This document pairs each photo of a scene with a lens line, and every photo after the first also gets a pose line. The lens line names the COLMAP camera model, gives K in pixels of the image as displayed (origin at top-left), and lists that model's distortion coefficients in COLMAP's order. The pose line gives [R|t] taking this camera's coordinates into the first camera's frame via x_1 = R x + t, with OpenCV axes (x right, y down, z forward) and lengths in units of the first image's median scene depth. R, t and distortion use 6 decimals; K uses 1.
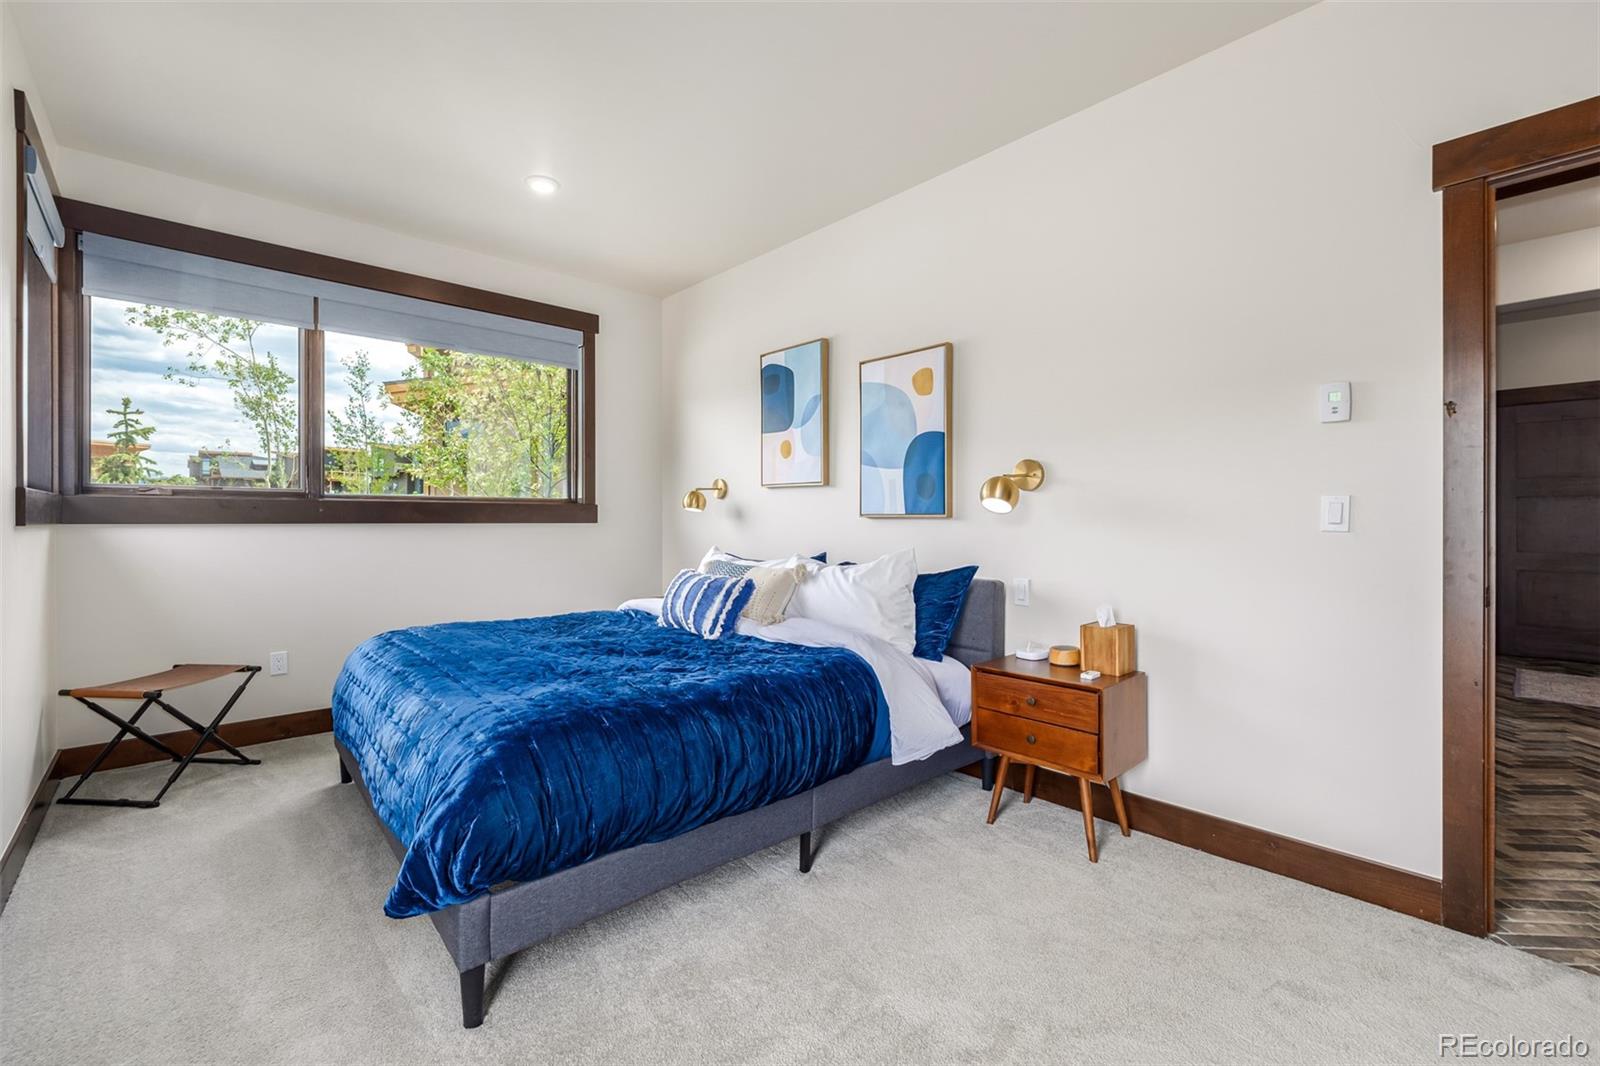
lens RADIAL K [[674.4, 0, 798.0], [0, 674.4, 519.5], [0, 0, 1]] dist [-0.001571, -0.000066]
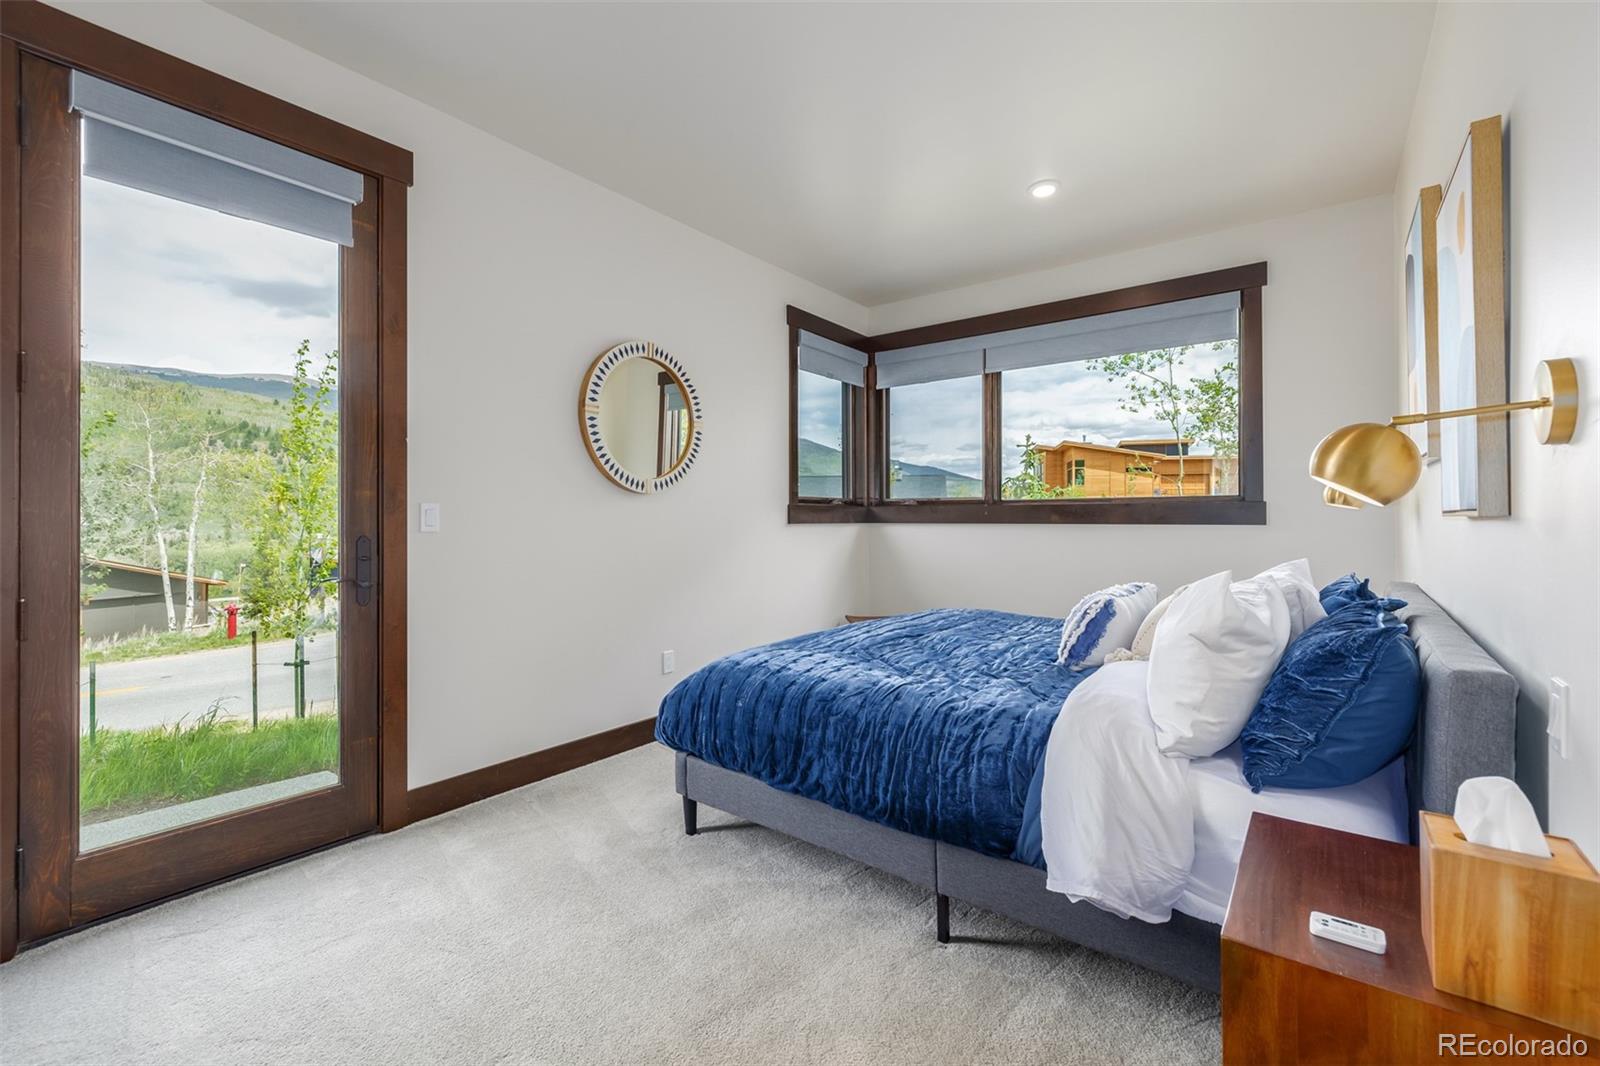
lens RADIAL K [[674.4, 0, 798.0], [0, 674.4, 519.5], [0, 0, 1]] dist [-0.001571, -0.000066]
pose [[0.165325, 0.004338, -0.986230, 0.604021], [0.000712, 0.999990, 0.004518, -0.006672], [0.986239, -0.001449, 0.165320, 0.500224]]
